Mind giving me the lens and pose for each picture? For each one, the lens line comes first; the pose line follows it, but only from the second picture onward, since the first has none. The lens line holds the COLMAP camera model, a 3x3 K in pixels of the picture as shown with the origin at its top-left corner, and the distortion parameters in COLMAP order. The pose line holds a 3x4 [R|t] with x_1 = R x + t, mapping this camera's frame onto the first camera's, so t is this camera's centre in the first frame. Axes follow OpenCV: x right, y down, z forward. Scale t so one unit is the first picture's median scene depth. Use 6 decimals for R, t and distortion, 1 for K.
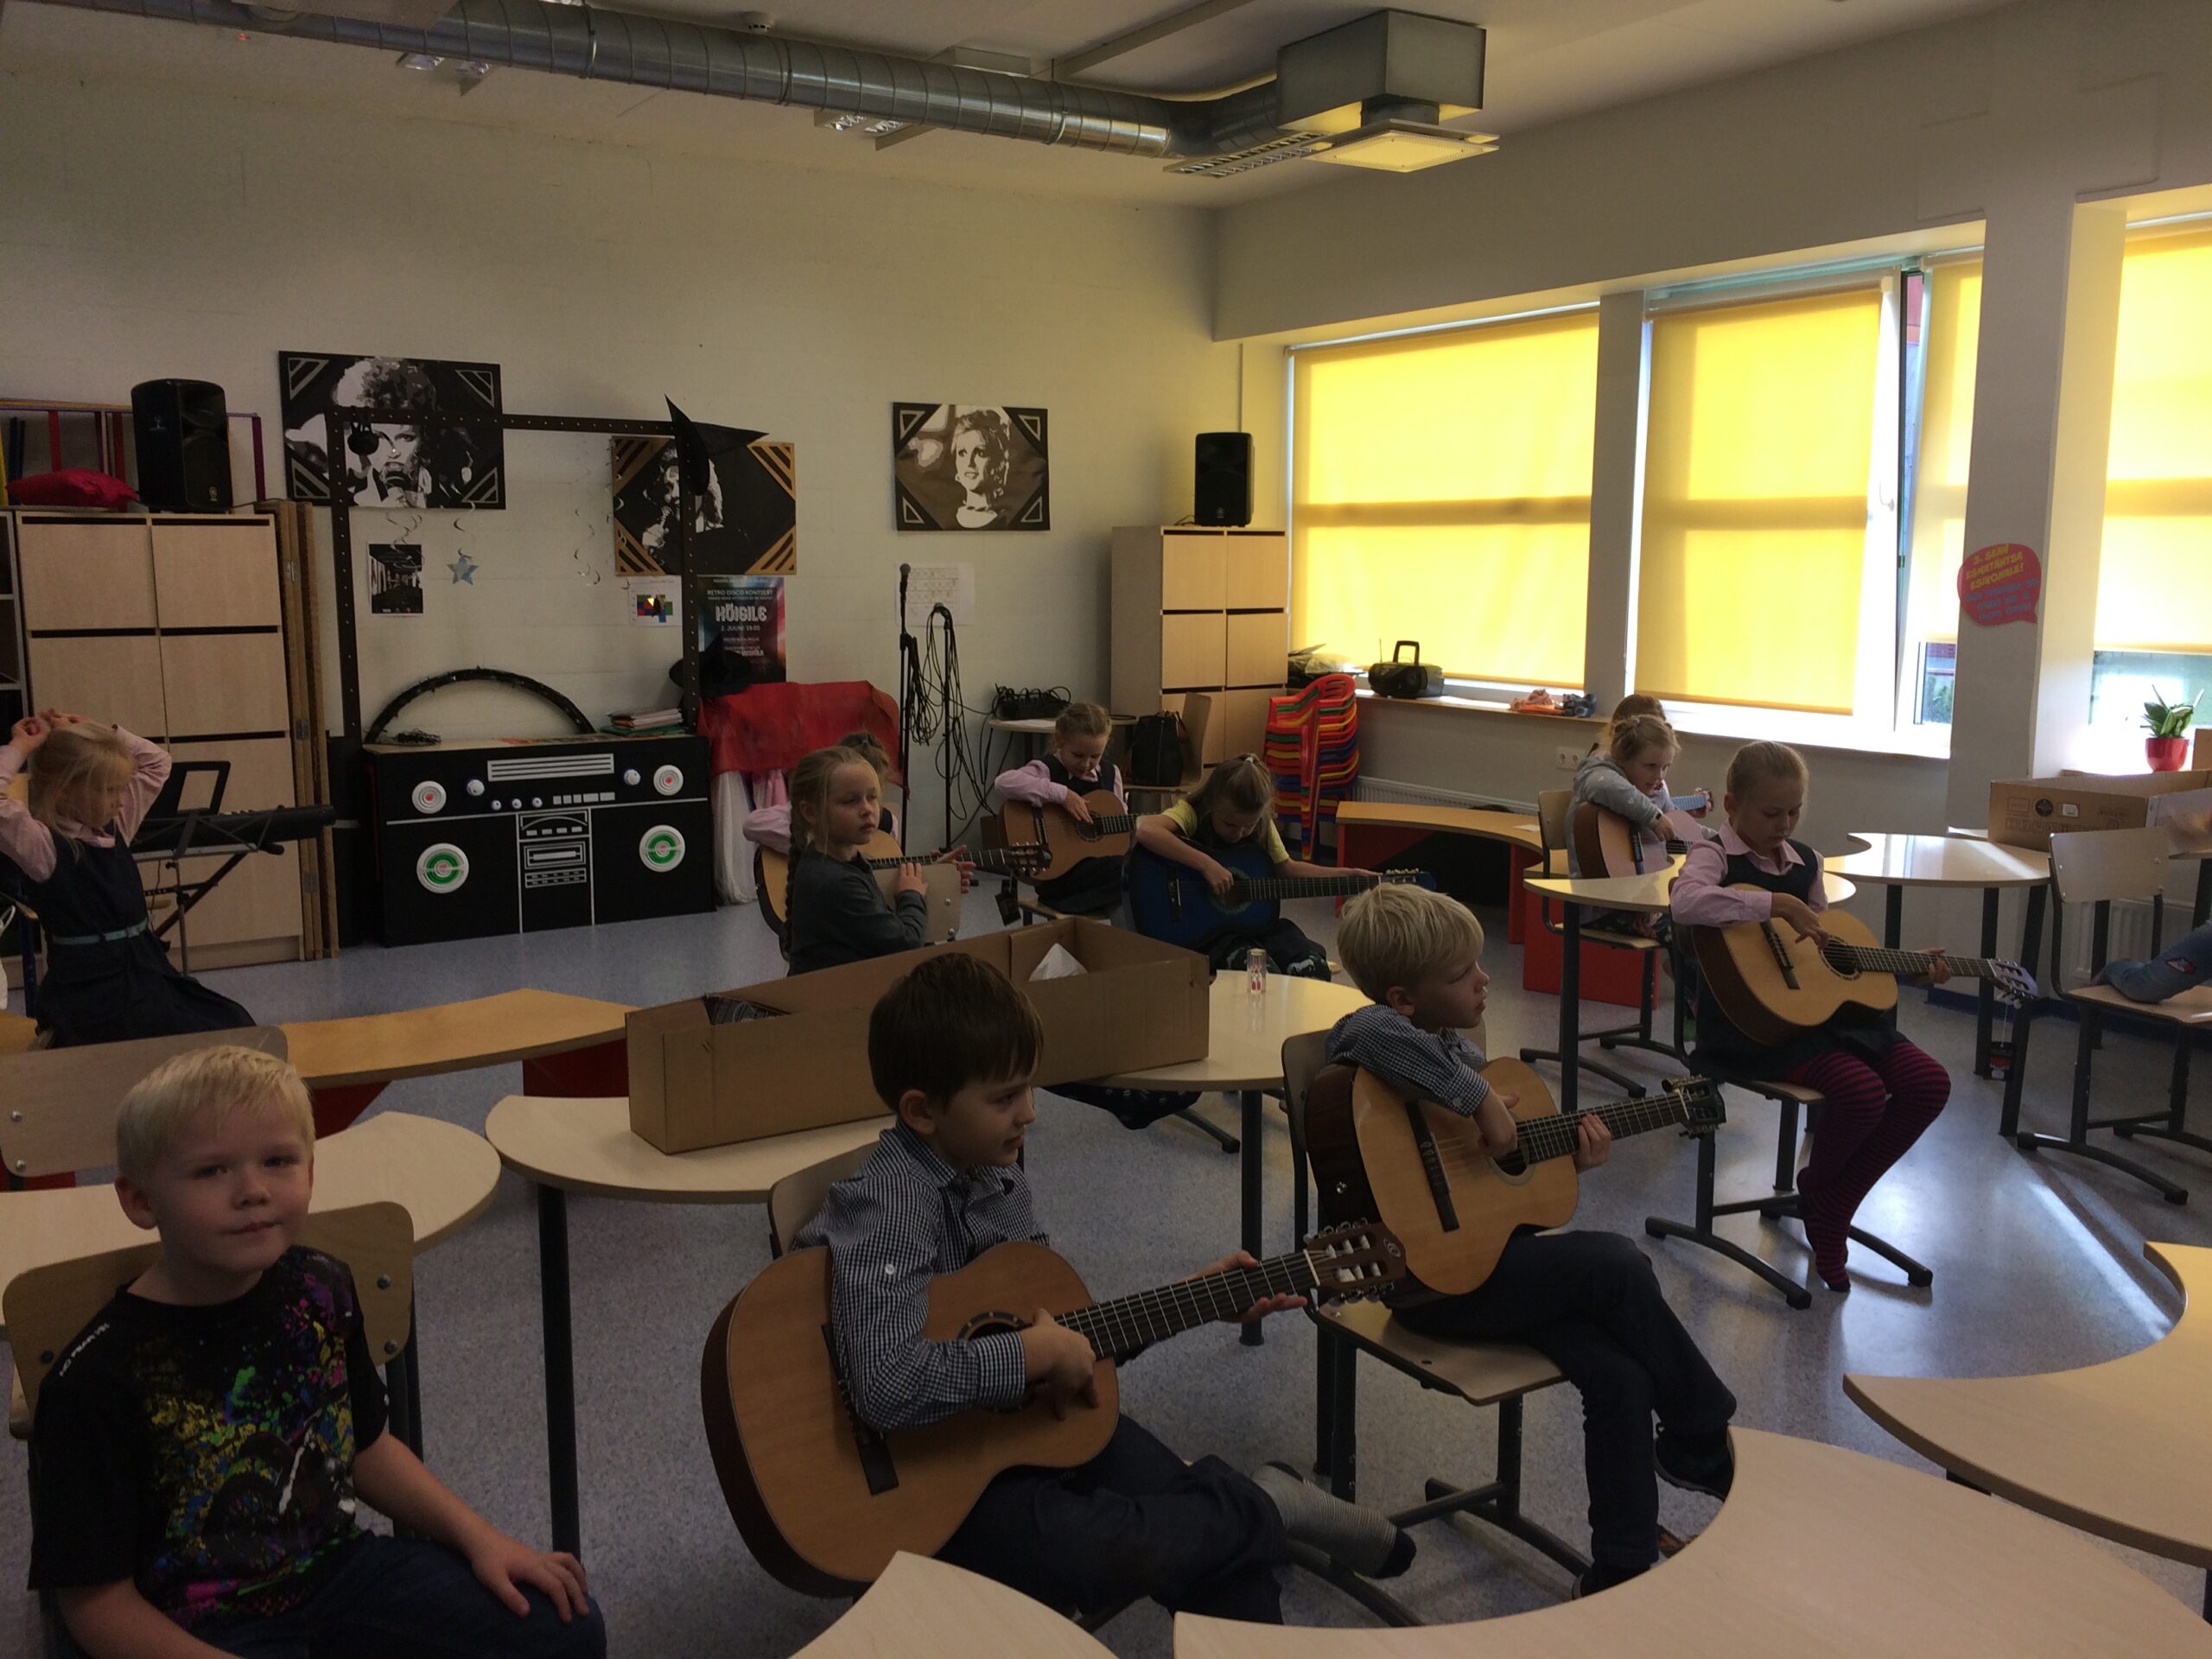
lens RADIAL K [[1870.4, 0, 1123.6], [0, 1870.4, 817.8], [0, 0, 1]] dist [0.048798, -0.055807]
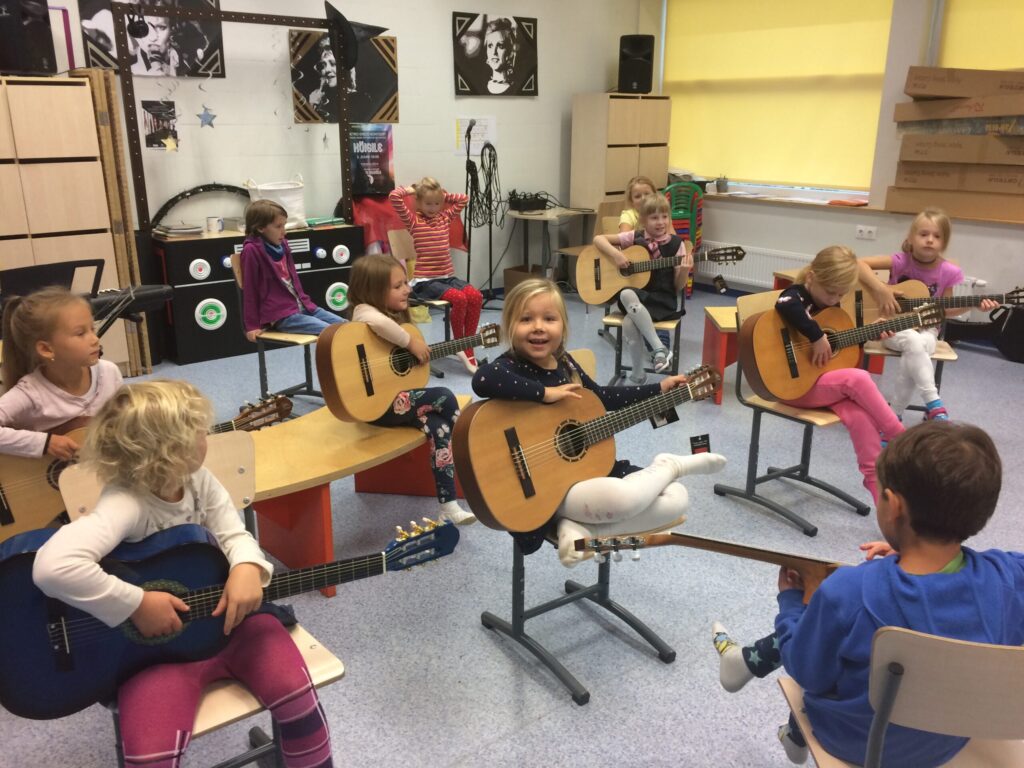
lens RADIAL K [[865.9, 0, 510.2], [0, 865.9, 387.0], [0, 0, 1]] dist [0.048798, -0.055807]
pose [[0.995333, -0.027632, 0.092457, -0.161776], [0.012413, 0.986829, 0.161289, -0.024895], [-0.095696, -0.159389, 0.982567, 0.220401]]
